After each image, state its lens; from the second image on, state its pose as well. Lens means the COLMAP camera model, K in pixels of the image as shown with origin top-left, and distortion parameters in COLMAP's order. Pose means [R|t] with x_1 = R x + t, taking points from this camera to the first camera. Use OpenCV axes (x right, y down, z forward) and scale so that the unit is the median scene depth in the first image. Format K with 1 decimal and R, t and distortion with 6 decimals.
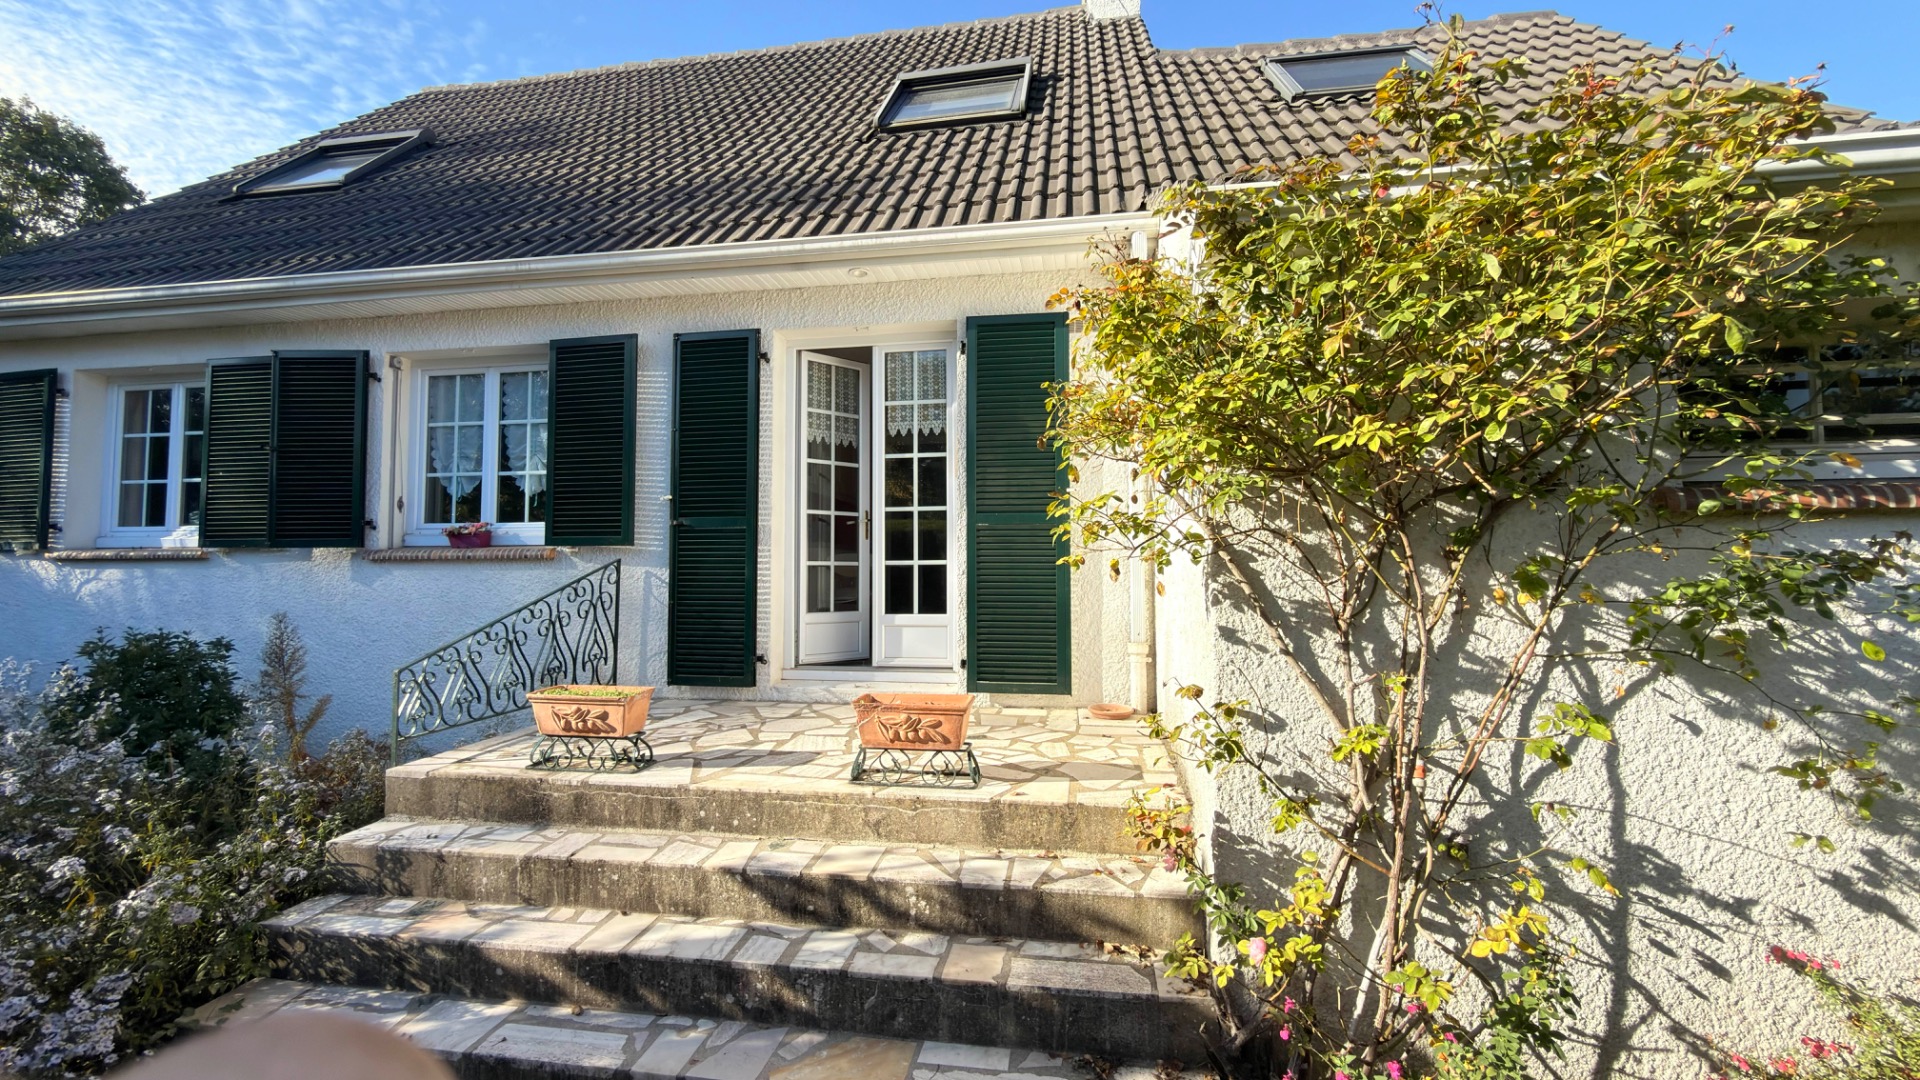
lens RADIAL K [[760.7, 0, 962.3], [0, 760.7, 545.0], [0, 0, 1]] dist [-0.004019, 0.000291]
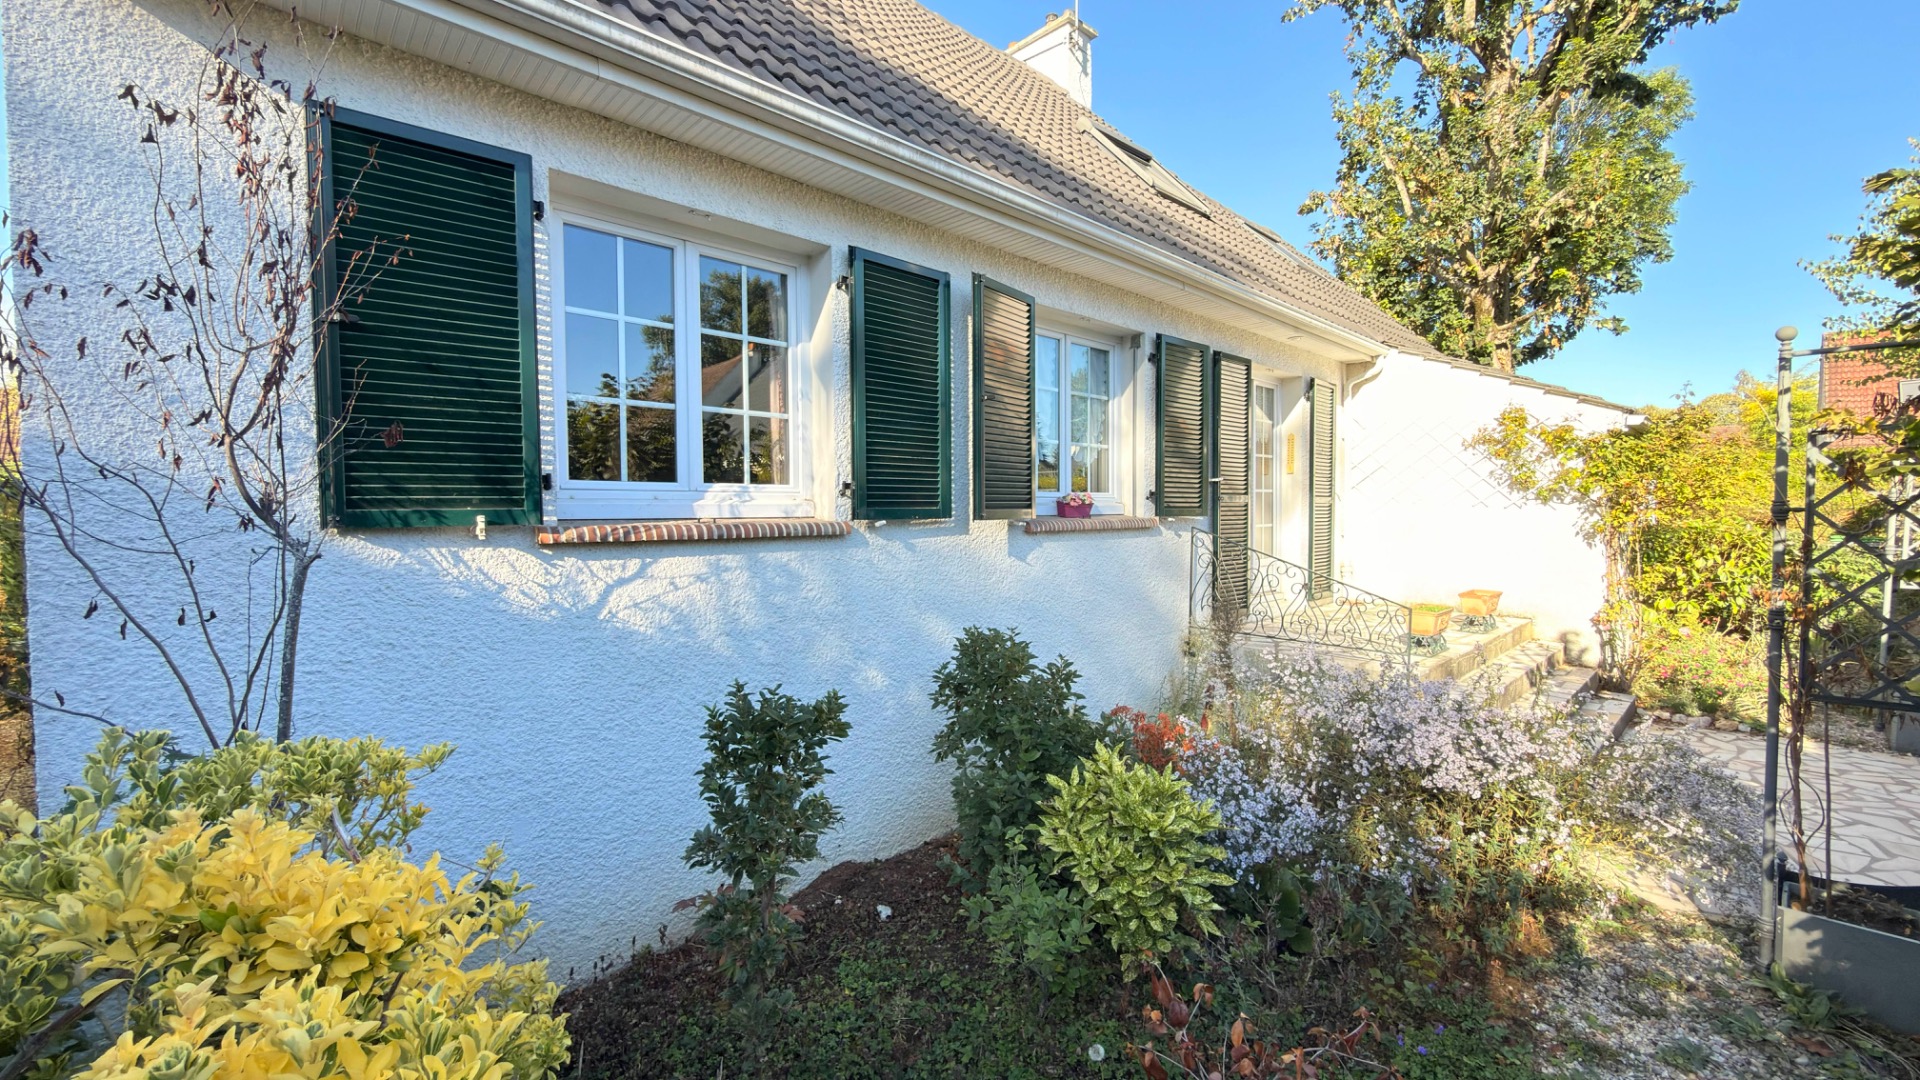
lens RADIAL K [[760.7, 0, 958.0], [0, 760.7, 538.5], [0, 0, 1]] dist [-0.004019, 0.000291]
pose [[0.615474, -0.033673, 0.787438, -1.438863], [-0.022829, 0.997906, 0.060517, -0.023461], [-0.787827, -0.055223, 0.613416, 0.465427]]
